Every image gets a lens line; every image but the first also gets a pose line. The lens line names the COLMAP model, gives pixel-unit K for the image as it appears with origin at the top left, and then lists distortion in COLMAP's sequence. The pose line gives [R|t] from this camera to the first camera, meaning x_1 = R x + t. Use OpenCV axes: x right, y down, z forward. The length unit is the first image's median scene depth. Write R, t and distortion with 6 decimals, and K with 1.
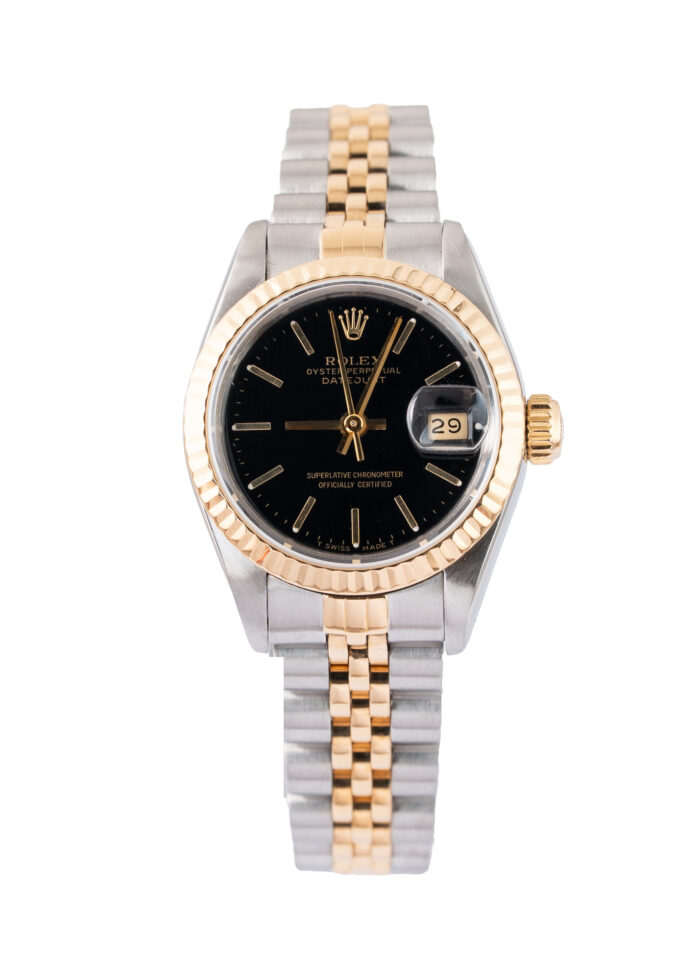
lens RADIAL K [[2701.5, 0, 350.0], [0, 2701.5, 488.4], [0, 0, 1]] dist [0.603090, 0.000000]
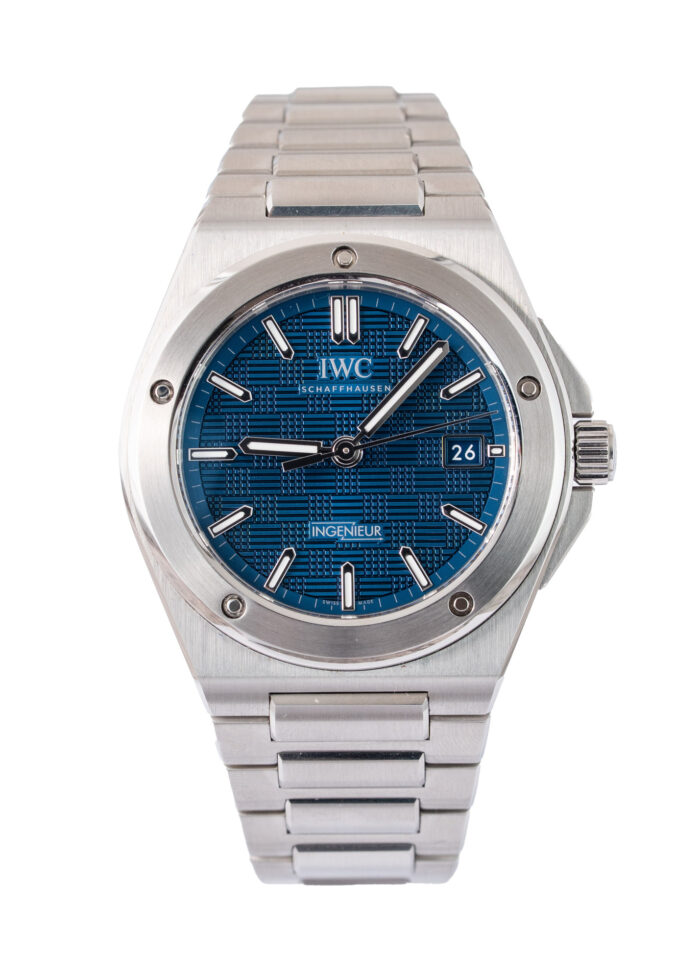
lens RADIAL K [[2670.7, 0, 350.0], [0, 2670.7, 490.3], [0, 0, 1]] dist [0.018471, 0.000000]
pose [[0.999986, 0.004462, 0.002792, 0.000531], [-0.004435, 0.999946, -0.009431, -0.005126], [-0.002834, 0.009419, 0.999952, 0.226026]]
